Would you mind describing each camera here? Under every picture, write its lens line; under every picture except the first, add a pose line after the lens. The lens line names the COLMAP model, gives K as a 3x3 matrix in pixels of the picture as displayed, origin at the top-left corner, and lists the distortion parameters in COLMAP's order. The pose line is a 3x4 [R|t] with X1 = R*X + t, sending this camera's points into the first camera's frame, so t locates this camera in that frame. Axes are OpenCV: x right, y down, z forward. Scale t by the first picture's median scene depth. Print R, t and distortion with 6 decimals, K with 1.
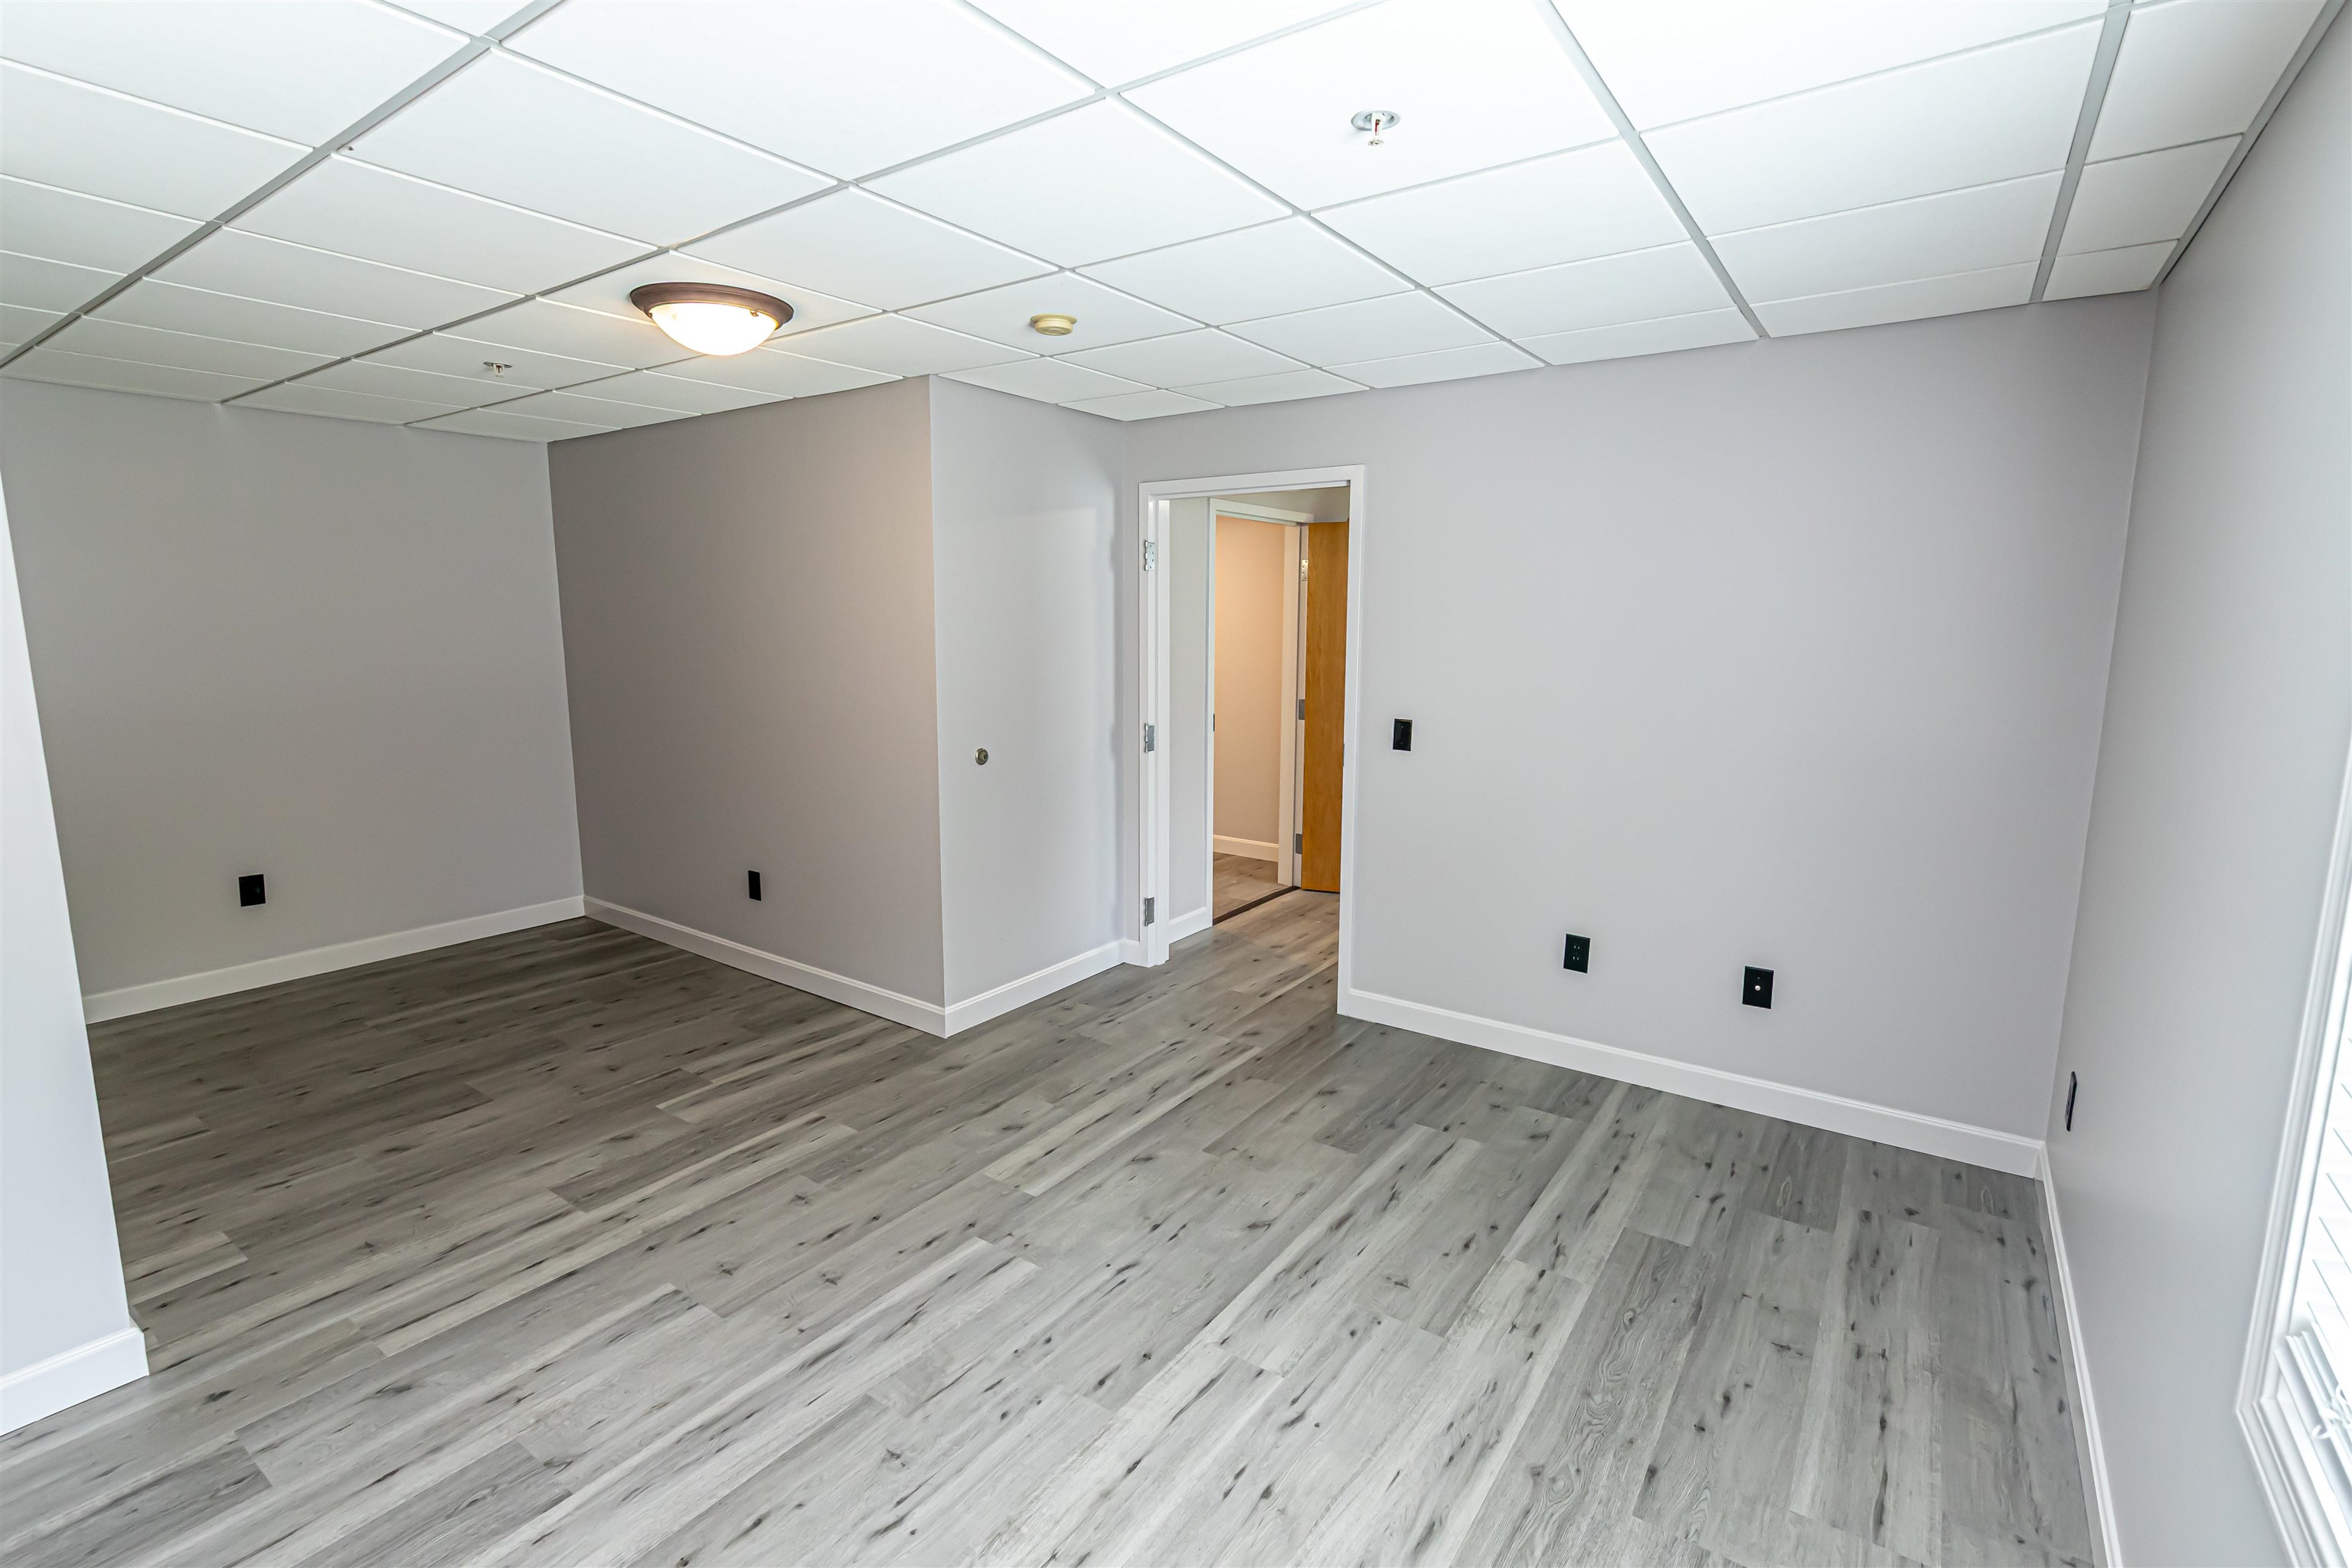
lens RADIAL K [[1048.5, 0, 1194.4], [0, 1048.5, 782.0], [0, 0, 1]] dist [-0.002768, 0.000705]
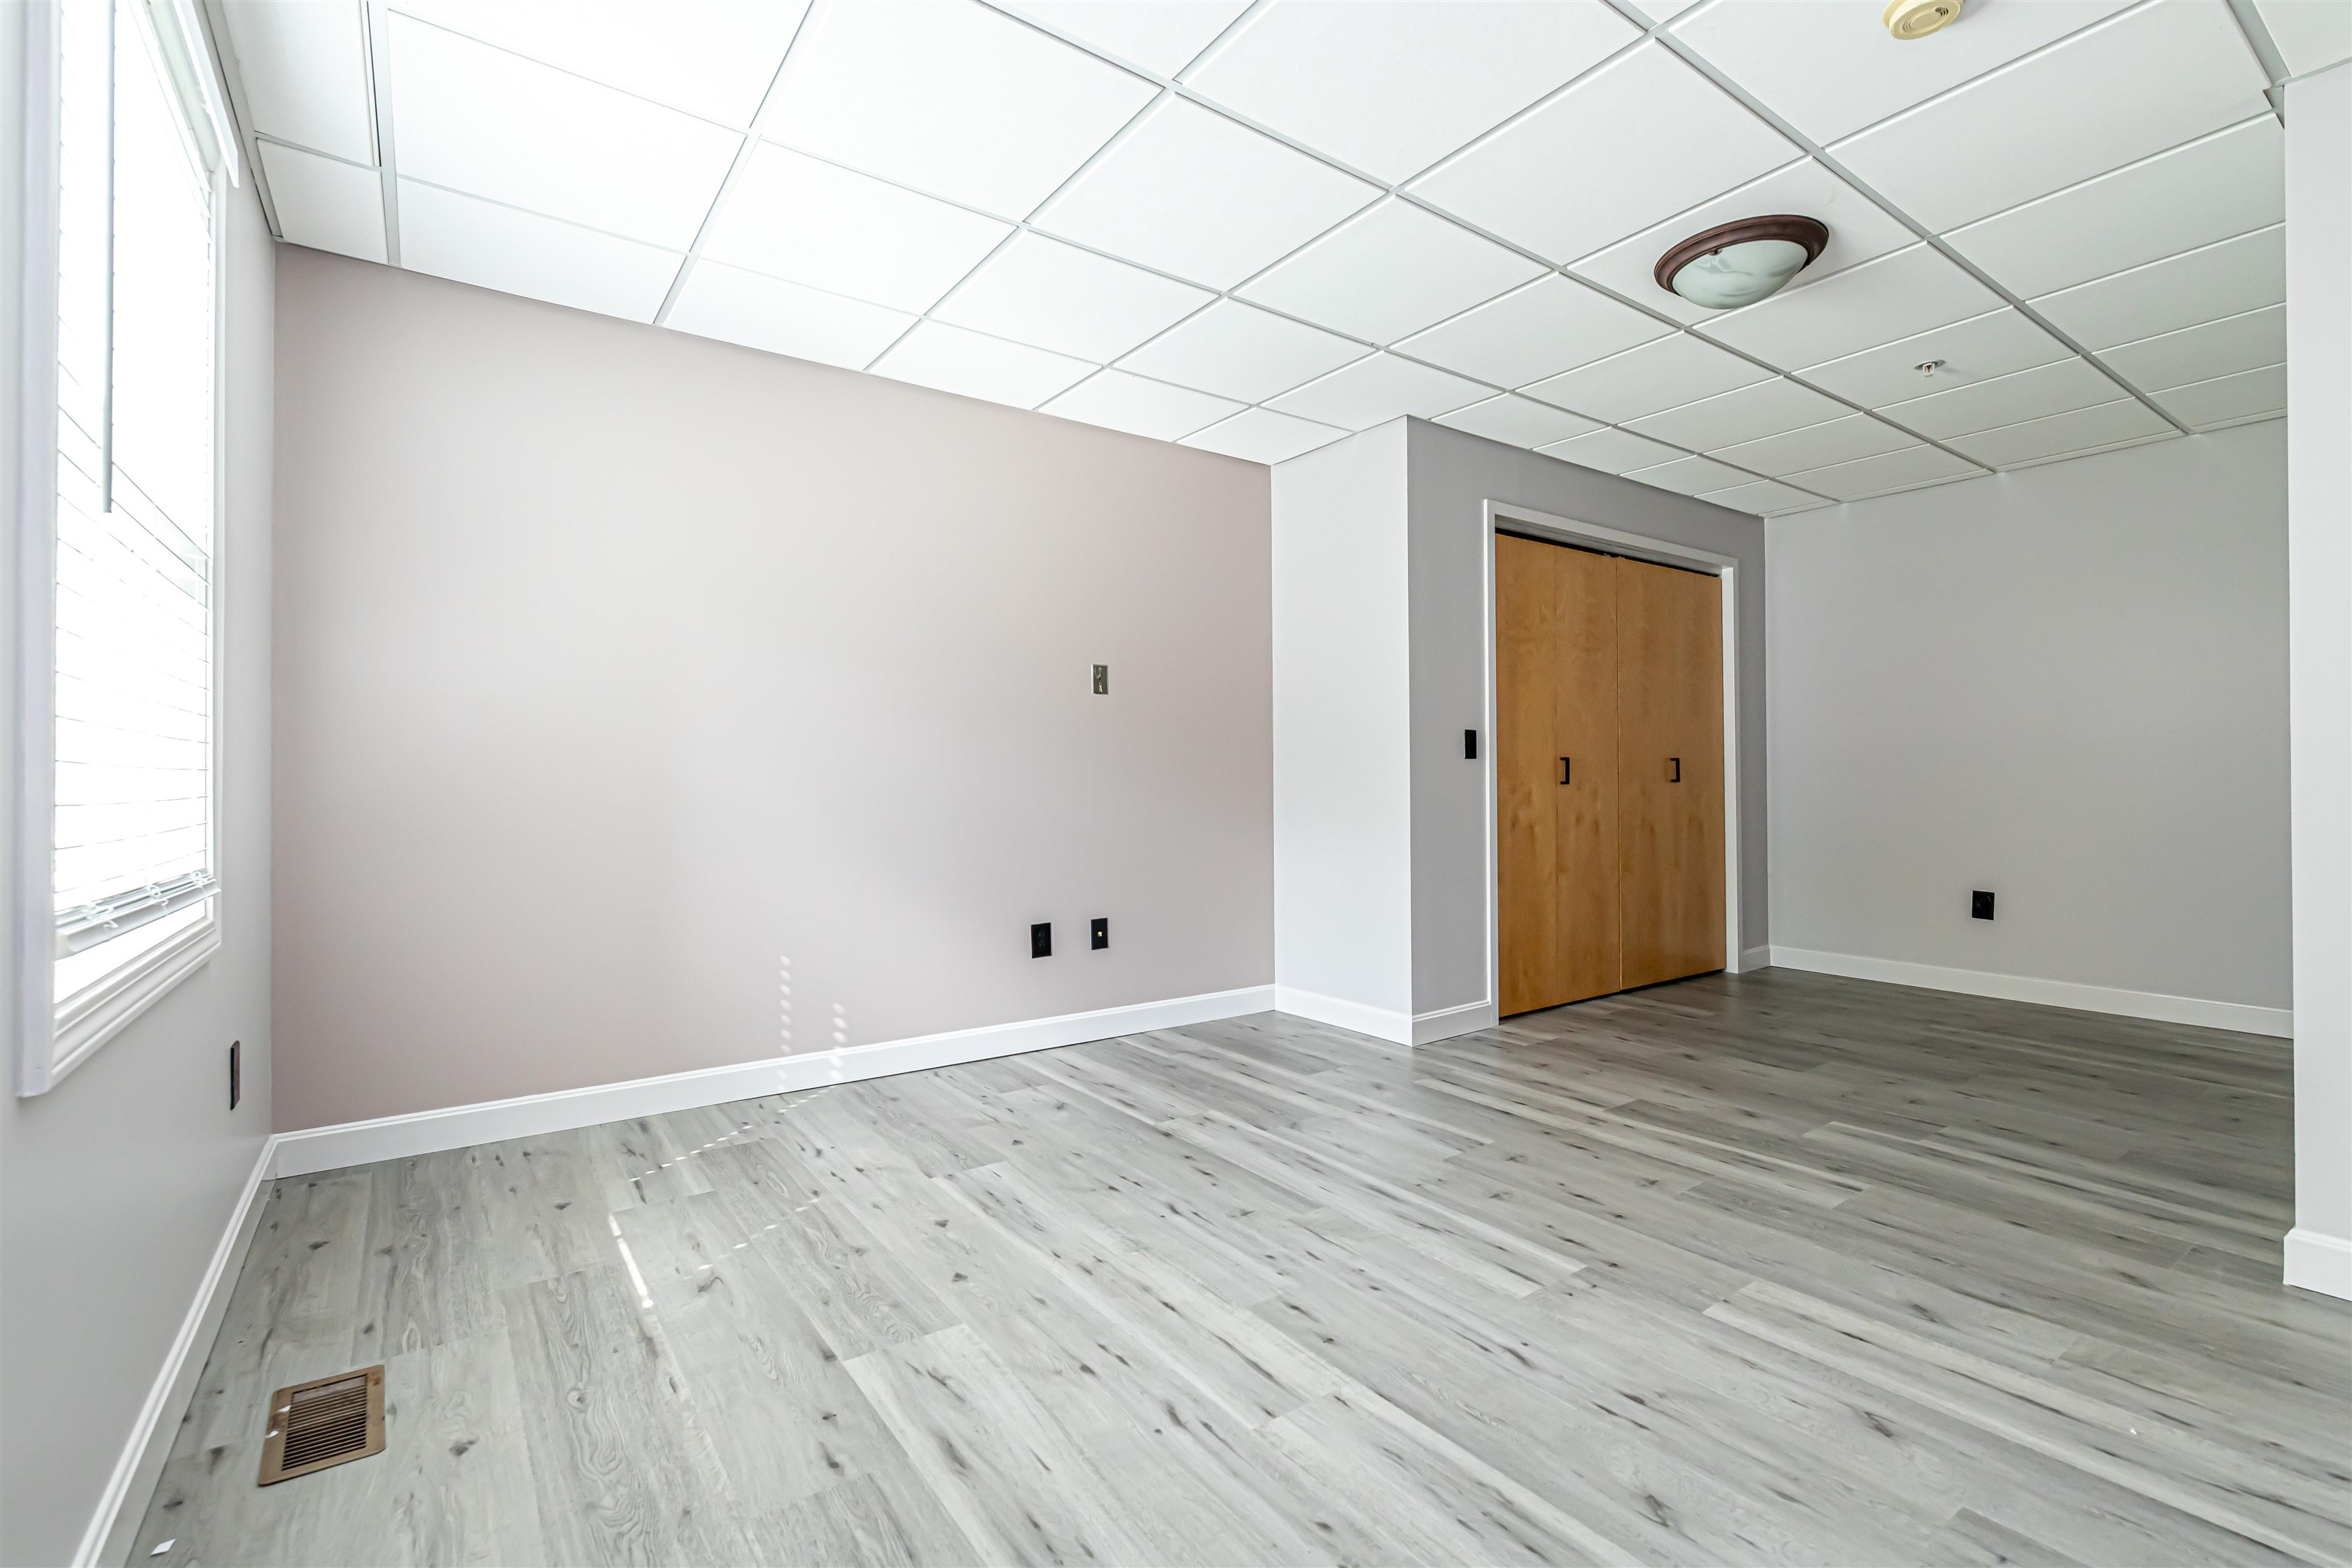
lens RADIAL K [[1048.5, 0, 1158.0], [0, 1048.5, 773.7], [0, 0, 1]] dist [-0.002768, 0.000705]
pose [[-0.337348, -0.007549, -0.941350, 0.706933], [-0.147286, 0.988076, 0.044859, 0.087202], [0.929786, 0.153781, -0.334438, 0.991938]]
